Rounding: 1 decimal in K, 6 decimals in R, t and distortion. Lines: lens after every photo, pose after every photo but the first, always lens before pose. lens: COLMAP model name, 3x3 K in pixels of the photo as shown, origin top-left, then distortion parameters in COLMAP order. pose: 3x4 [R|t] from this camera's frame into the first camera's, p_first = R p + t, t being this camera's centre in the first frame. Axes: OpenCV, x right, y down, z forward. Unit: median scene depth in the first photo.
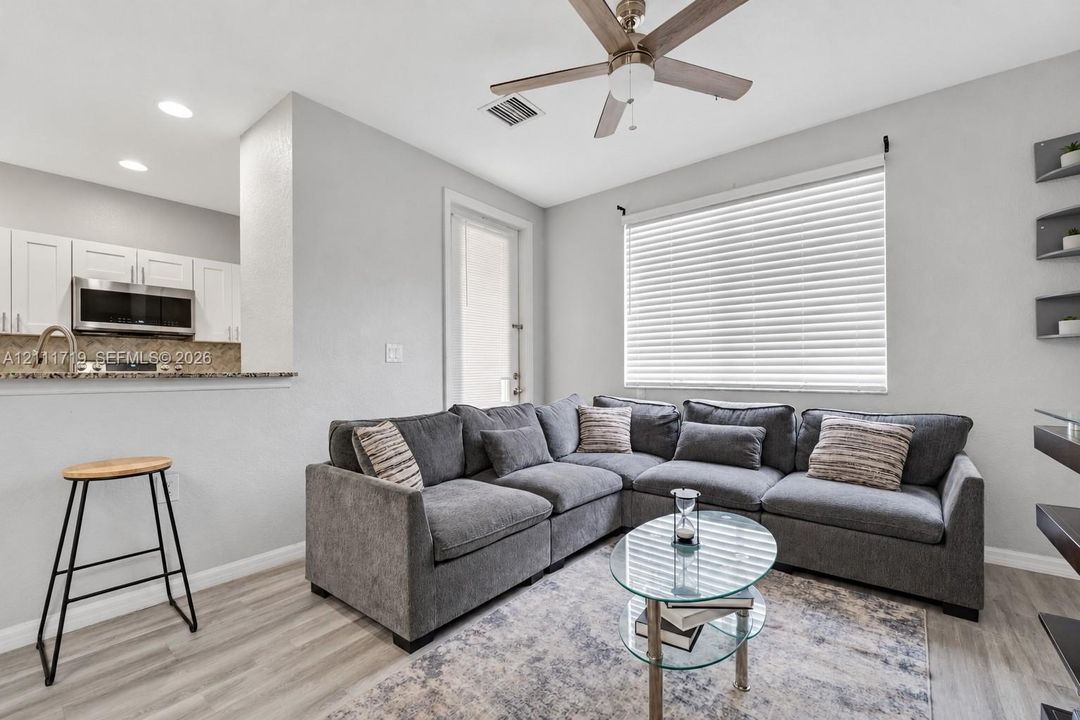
lens RADIAL K [[436.6, 0, 540.0], [0, 436.6, 360.0], [0, 0, 1]] dist [-0.001807, -0.000970]
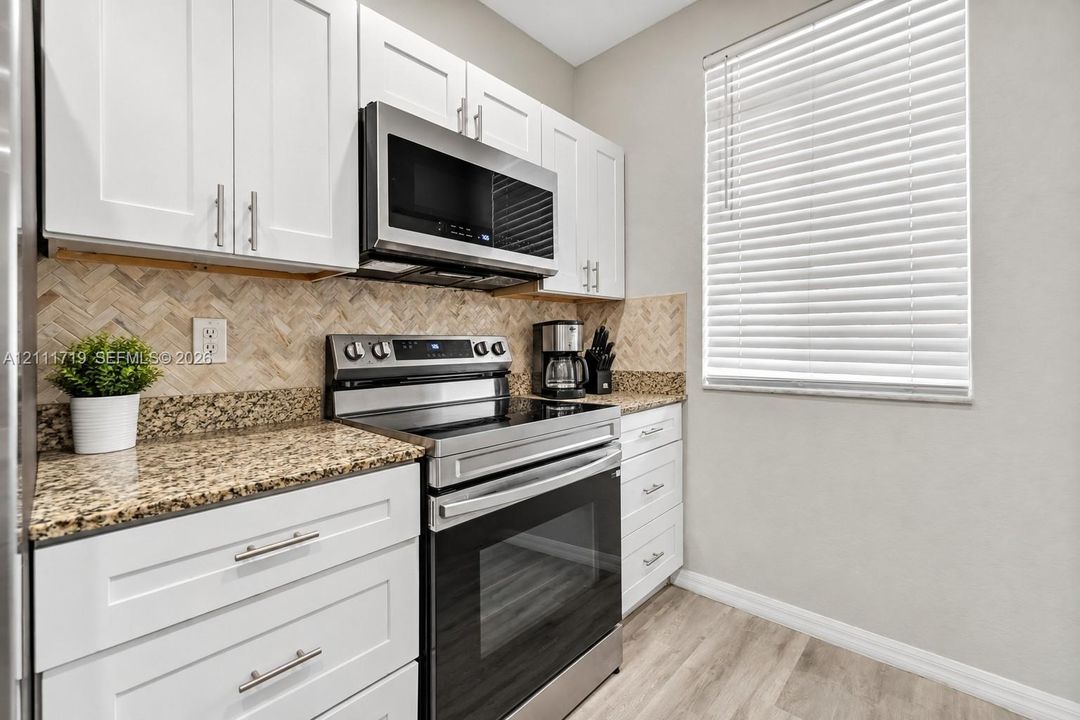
lens RADIAL K [[449.3, 0, 531.5], [0, 449.3, 338.2], [0, 0, 1]] dist [-0.024222, 0.000053]
pose [[0.997180, -0.001014, -0.075036, -0.857624], [0.002611, 0.999772, 0.021182, -0.005942], [0.074997, -0.021318, 0.996956, 0.605372]]
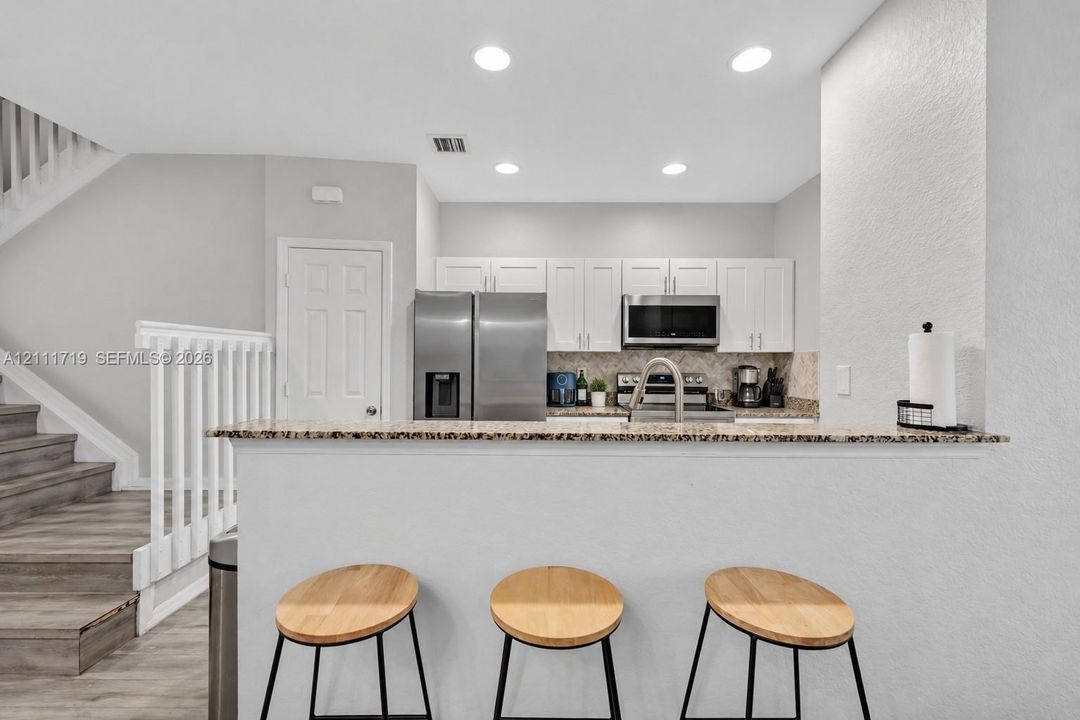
lens RADIAL K [[436.6, 0, 540.0], [0, 436.6, 360.0], [0, 0, 1]] dist [-0.001807, -0.000970]
pose [[0.633121, 0.011303, -0.773970, -0.369833], [0.007331, 0.999761, 0.020597, -0.054836], [0.774018, -0.018714, 0.632887, 0.175278]]
